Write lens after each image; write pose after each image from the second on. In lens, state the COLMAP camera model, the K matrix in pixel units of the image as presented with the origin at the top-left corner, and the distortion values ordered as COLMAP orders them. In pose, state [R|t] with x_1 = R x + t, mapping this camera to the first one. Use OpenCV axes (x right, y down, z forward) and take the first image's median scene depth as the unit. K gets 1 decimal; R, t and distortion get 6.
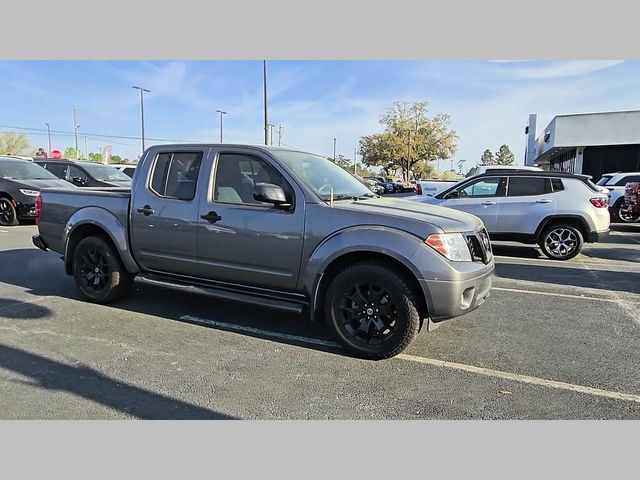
lens RADIAL K [[435.5, 0, 310.2], [0, 435.5, 238.3], [0, 0, 1]] dist [0.005612, 0.001583]
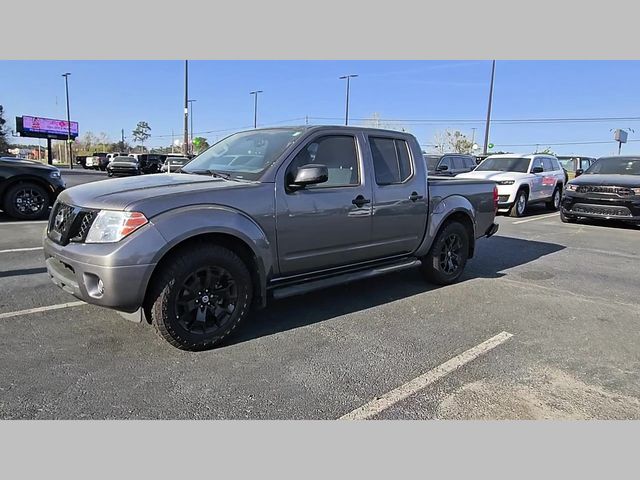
lens RADIAL K [[435.5, 0, 310.2], [0, 435.5, 238.3], [0, 0, 1]] dist [0.005612, 0.001583]
pose [[-0.361187, 0.120696, -0.924649, 0.872017], [-0.157838, 0.969367, 0.188188, -0.166377], [0.919038, 0.213916, -0.331072, 1.492875]]
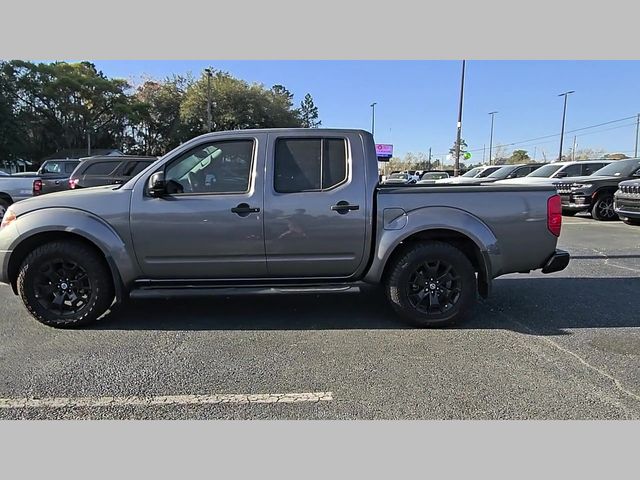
lens RADIAL K [[435.5, 0, 310.2], [0, 435.5, 238.3], [0, 0, 1]] dist [0.005612, 0.001583]
pose [[-0.873681, 0.046478, -0.484275, 0.276560], [-0.080923, 0.967675, 0.238865, -0.244642], [0.479722, 0.247881, -0.841678, 2.053411]]
